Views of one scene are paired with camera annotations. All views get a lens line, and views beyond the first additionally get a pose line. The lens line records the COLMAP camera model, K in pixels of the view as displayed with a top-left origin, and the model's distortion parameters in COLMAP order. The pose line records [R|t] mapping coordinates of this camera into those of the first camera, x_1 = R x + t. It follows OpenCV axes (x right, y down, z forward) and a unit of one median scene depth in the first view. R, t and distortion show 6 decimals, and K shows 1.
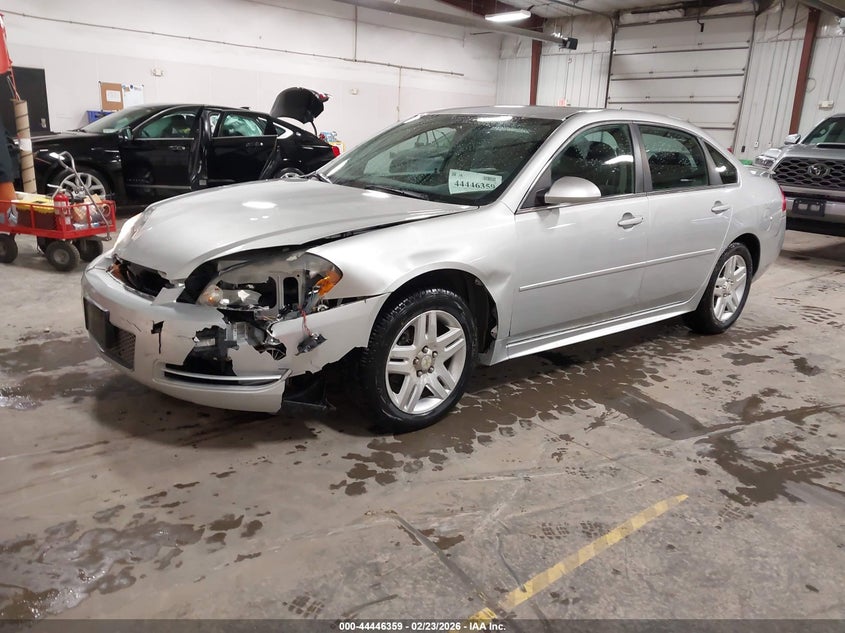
lens RADIAL K [[662.3, 0, 418.9], [0, 662.3, 316.2], [0, 0, 1]] dist [0.002486, -0.002971]
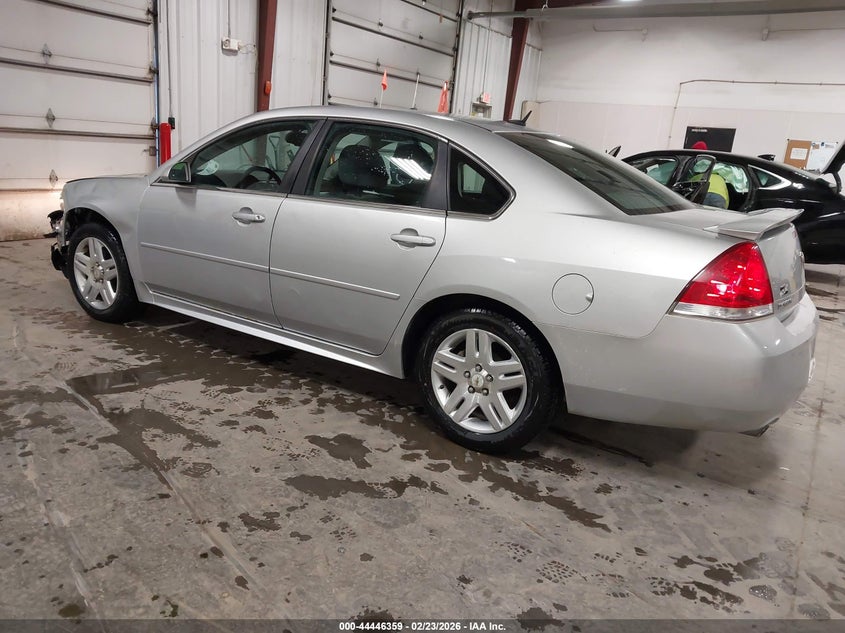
lens RADIAL K [[662.3, 0, 418.9], [0, 662.3, 316.2], [0, 0, 1]] dist [0.002486, -0.002971]
pose [[0.292153, 0.215710, -0.931728, 1.274930], [-0.315466, 0.941441, 0.119041, -0.194313], [0.902845, 0.259150, 0.343093, 0.901498]]
